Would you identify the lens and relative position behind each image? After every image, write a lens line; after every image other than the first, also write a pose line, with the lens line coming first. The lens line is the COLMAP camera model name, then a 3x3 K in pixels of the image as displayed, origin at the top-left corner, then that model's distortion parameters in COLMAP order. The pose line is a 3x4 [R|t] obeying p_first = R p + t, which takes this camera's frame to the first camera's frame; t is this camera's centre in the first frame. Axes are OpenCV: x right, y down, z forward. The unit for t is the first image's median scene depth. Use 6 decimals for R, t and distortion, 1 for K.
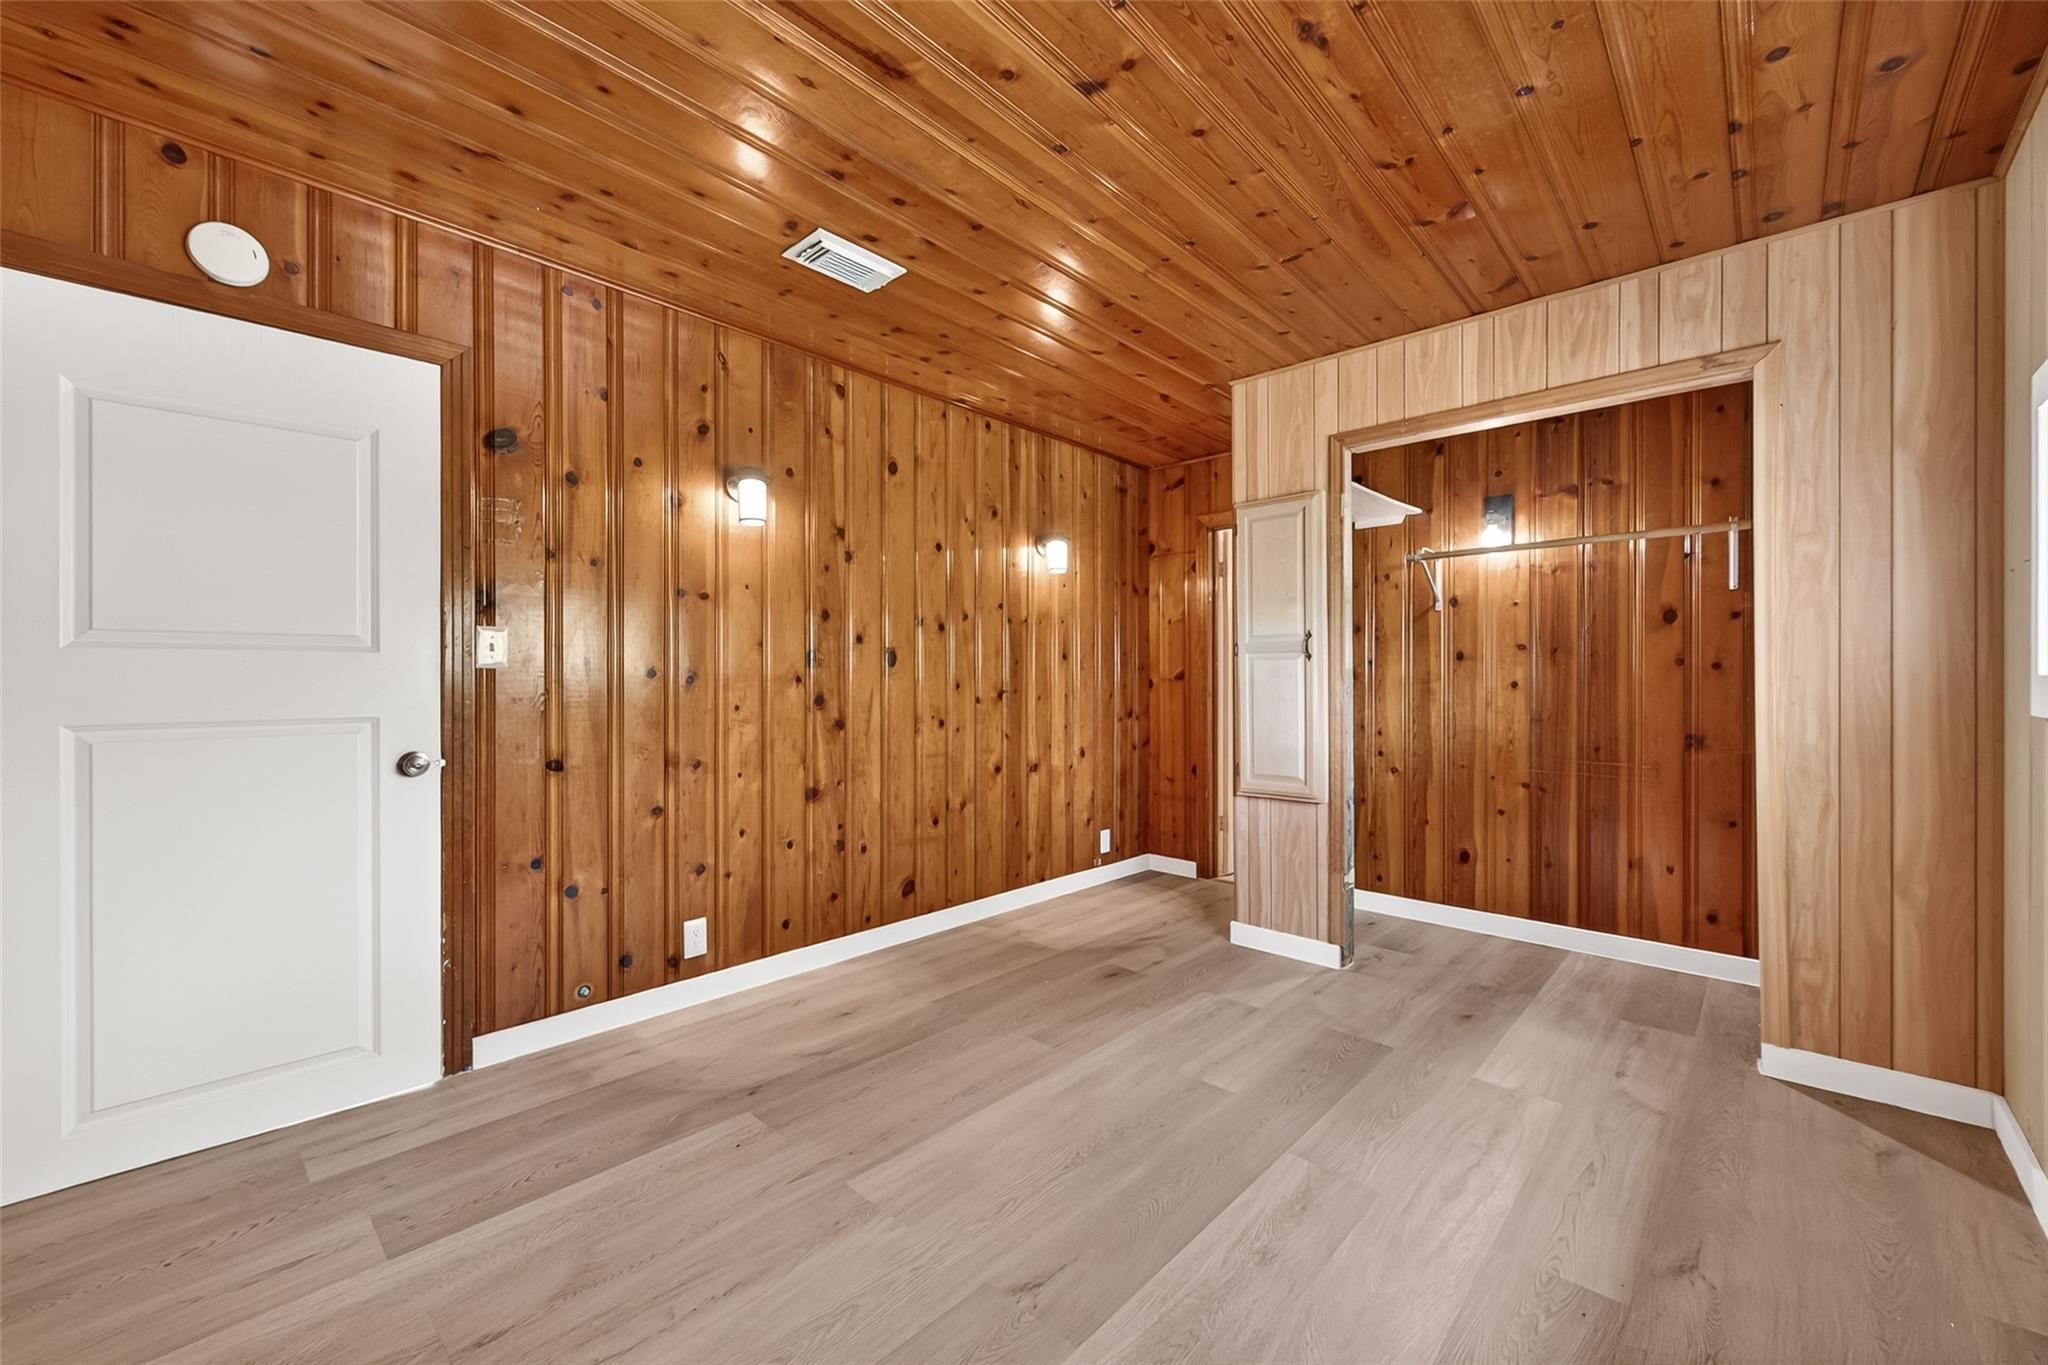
lens RADIAL K [[814.6, 0, 1034.4], [0, 814.6, 682.6], [0, 0, 1]] dist [0.004619, -0.001758]
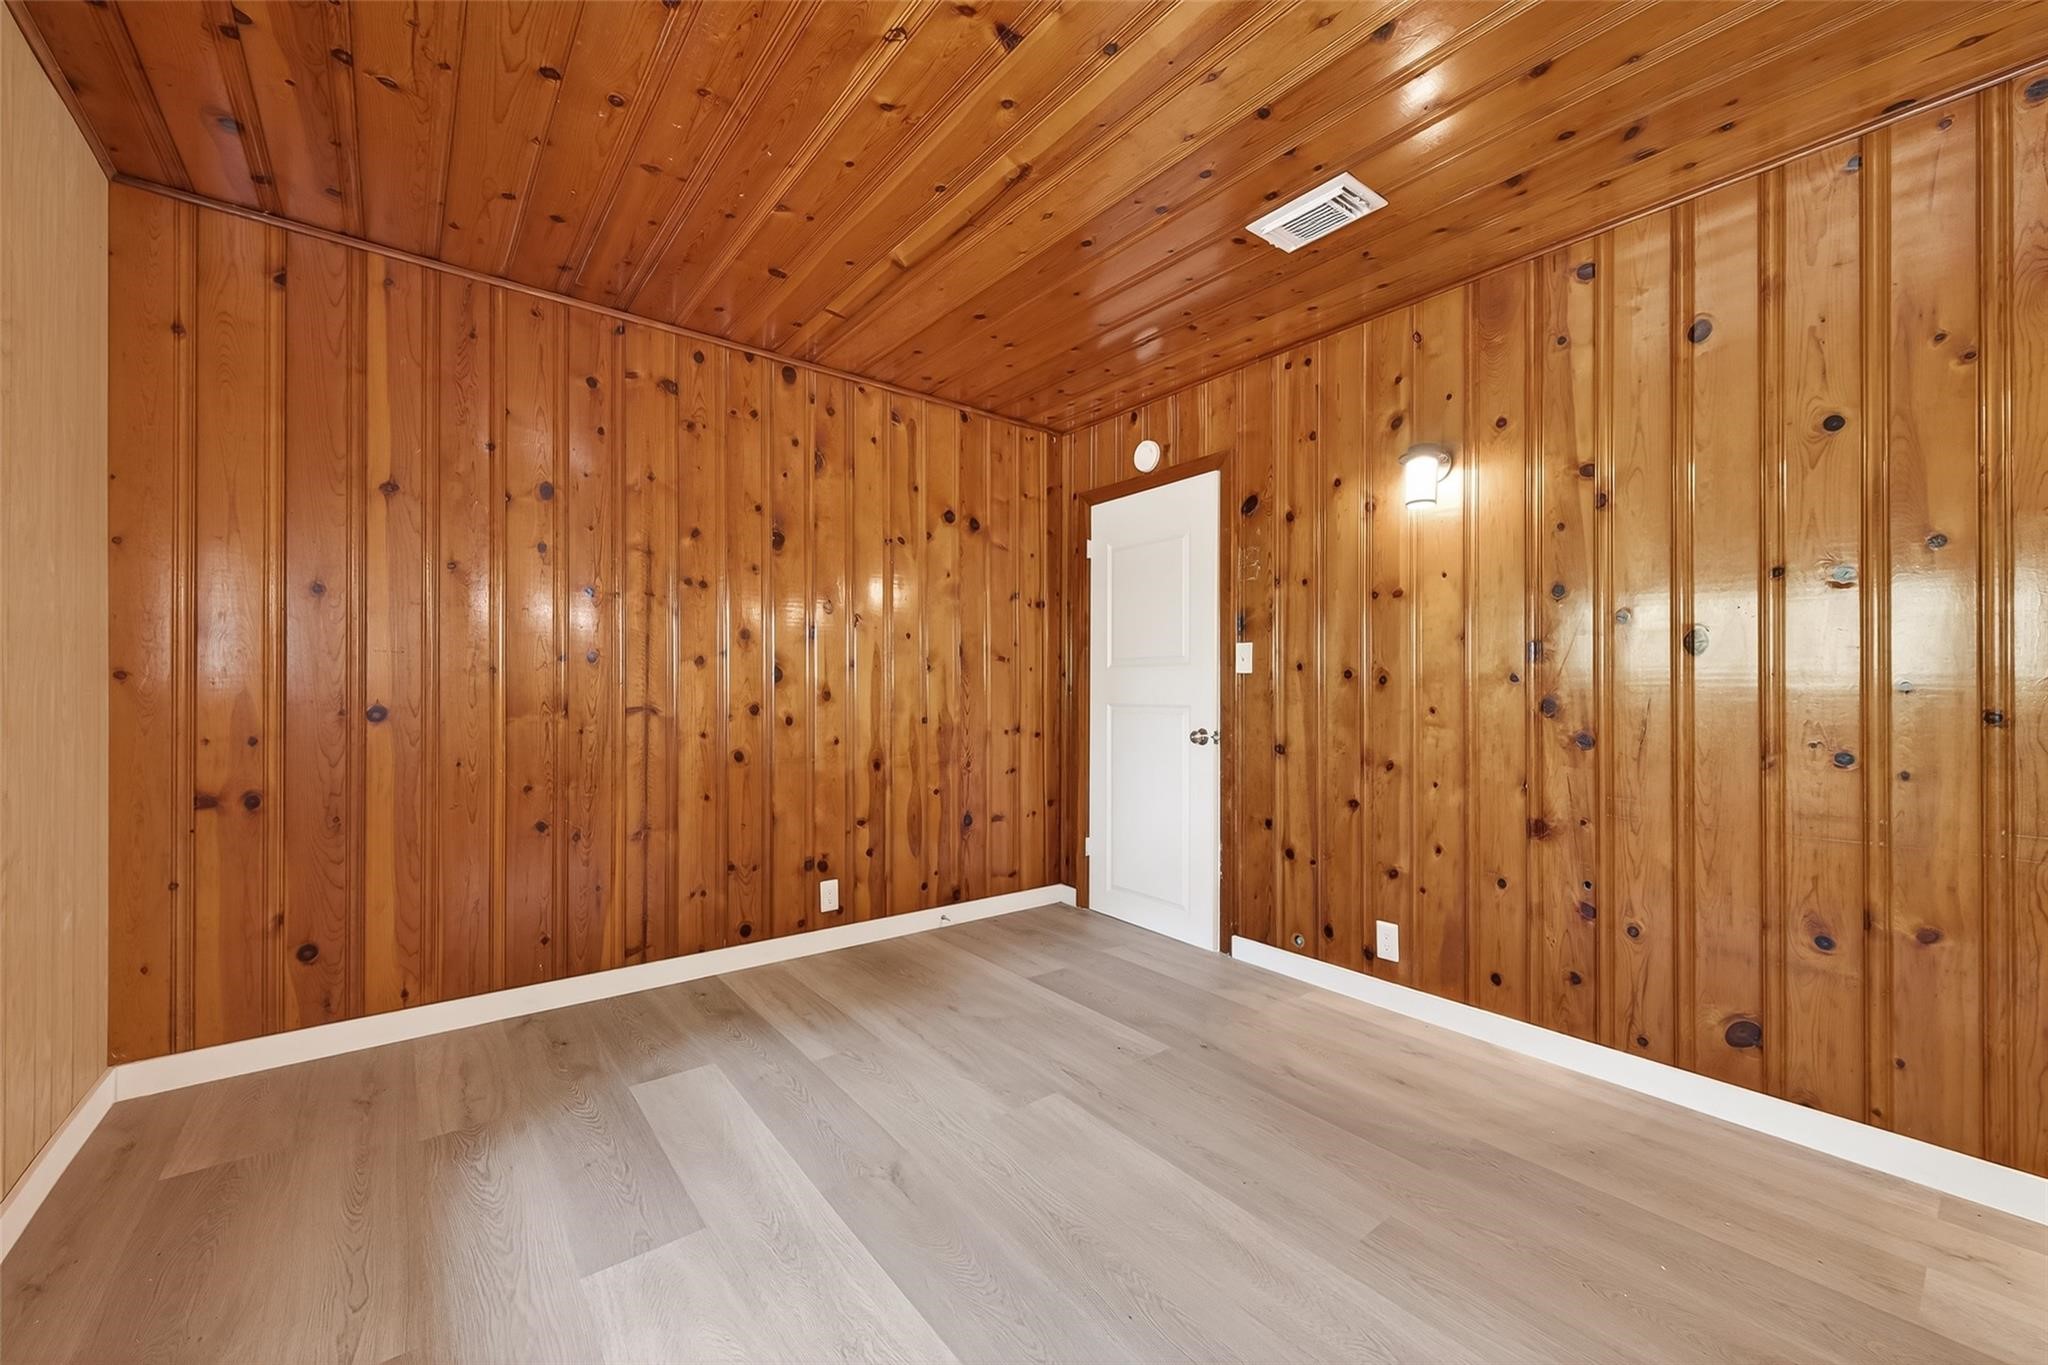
lens RADIAL K [[776.8, 0, 1033.4], [0, 776.8, 686.5], [0, 0, 1]] dist [0.006945, -0.000102]
pose [[-0.147485, 0.000437, -0.989064, 0.581185], [0.002797, 0.999996, 0.000025, 0.003137], [0.989060, -0.002762, -0.147485, 0.715157]]
